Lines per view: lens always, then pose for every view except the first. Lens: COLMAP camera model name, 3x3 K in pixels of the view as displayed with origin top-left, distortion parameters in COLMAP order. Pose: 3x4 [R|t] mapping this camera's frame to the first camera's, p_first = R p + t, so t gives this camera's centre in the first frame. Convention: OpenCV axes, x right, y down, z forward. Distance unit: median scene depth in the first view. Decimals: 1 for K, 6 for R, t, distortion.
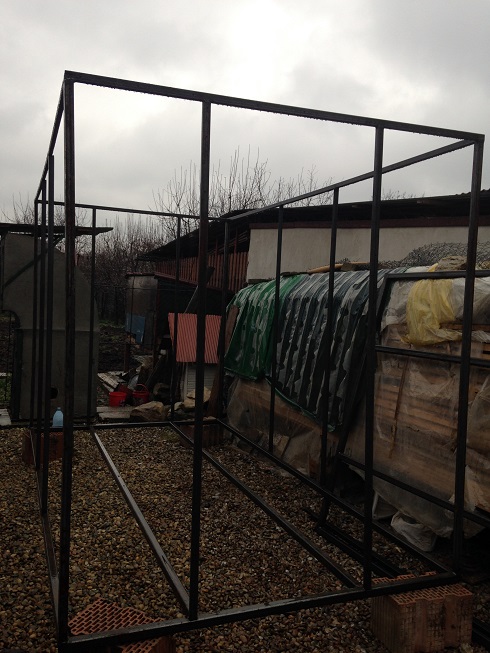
lens RADIAL K [[581.4, 0, 245.0], [0, 581.4, 326.5], [0, 0, 1]] dist [0.190685, -0.318327]
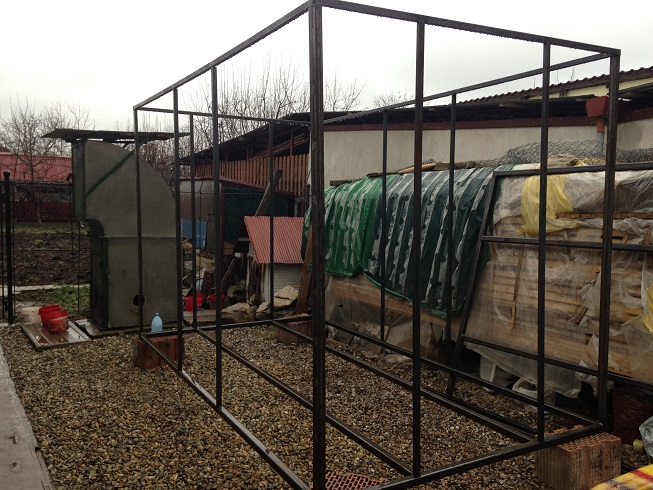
lens RADIAL K [[581.4, 0, 335.6], [0, 581.4, 247.0], [0, 0, 1]] dist [0.190685, -0.318327]
pose [[0.988817, -0.044736, 0.142263, -0.205428], [0.040048, 0.998562, 0.035648, 0.000392], [-0.143653, -0.029552, 0.989187, -0.053065]]
